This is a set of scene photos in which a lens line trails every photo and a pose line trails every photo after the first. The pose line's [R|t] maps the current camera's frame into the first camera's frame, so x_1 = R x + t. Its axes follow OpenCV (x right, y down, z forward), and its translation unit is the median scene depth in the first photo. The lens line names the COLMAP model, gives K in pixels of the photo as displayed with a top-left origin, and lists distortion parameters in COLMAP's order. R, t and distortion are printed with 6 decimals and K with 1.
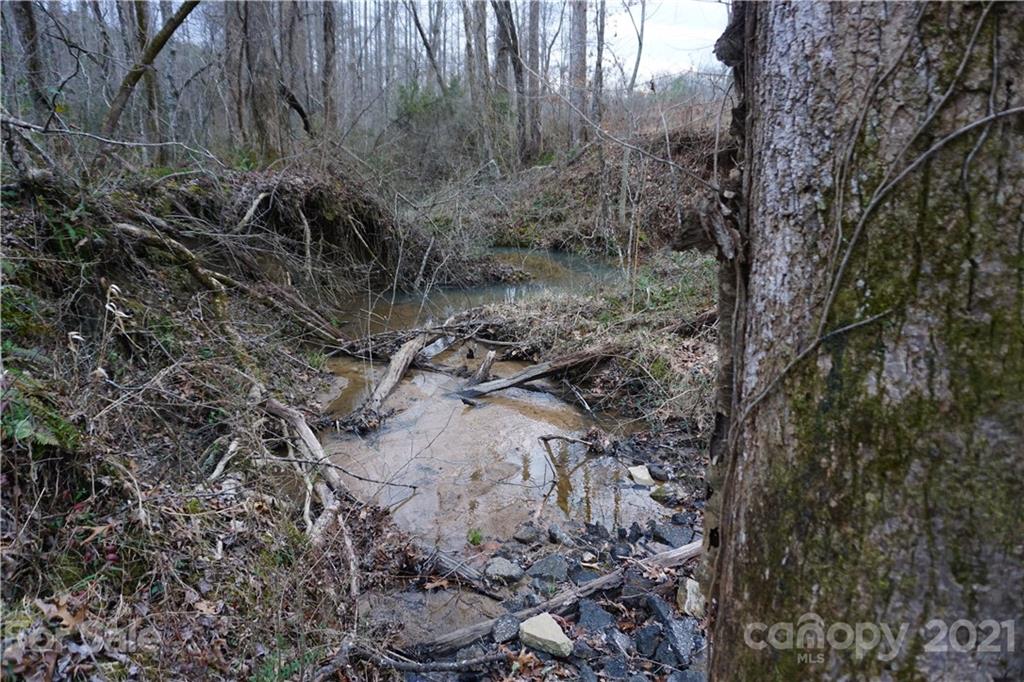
lens RADIAL K [[691.6, 0, 512.2], [0, 691.6, 341.8], [0, 0, 1]] dist [-0.029049, 0.006111]
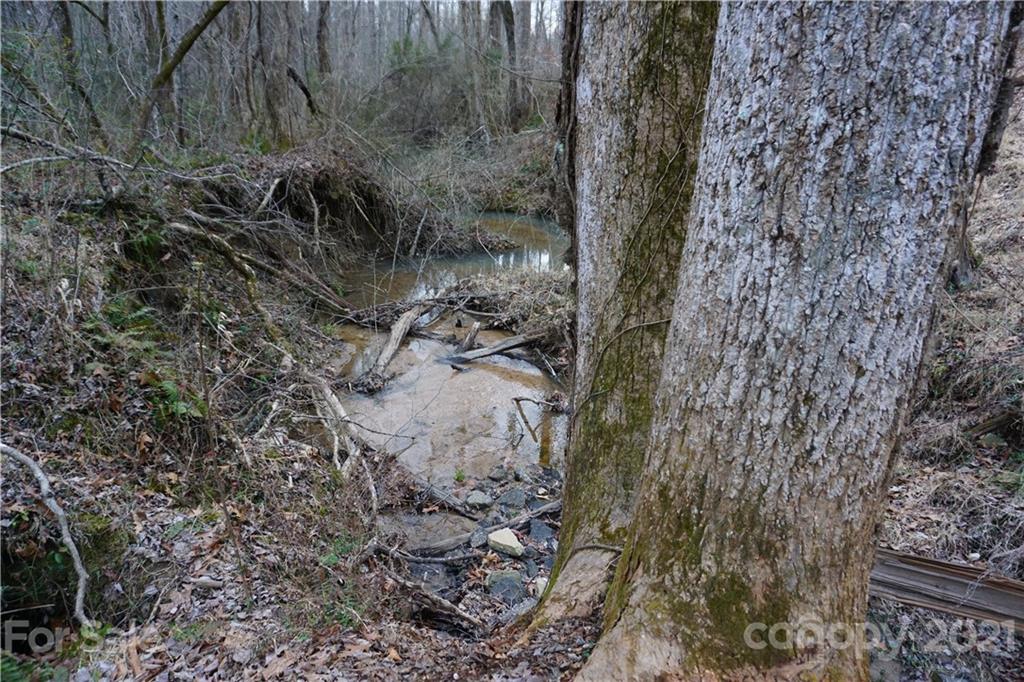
lens RADIAL K [[691.6, 0, 512.1], [0, 691.6, 340.3], [0, 0, 1]] dist [-0.029049, 0.006111]
pose [[0.999826, 0.013420, 0.012990, 0.021665], [-0.014376, 0.996961, 0.076563, -0.065912], [-0.011924, -0.076736, 0.996980, -0.249210]]
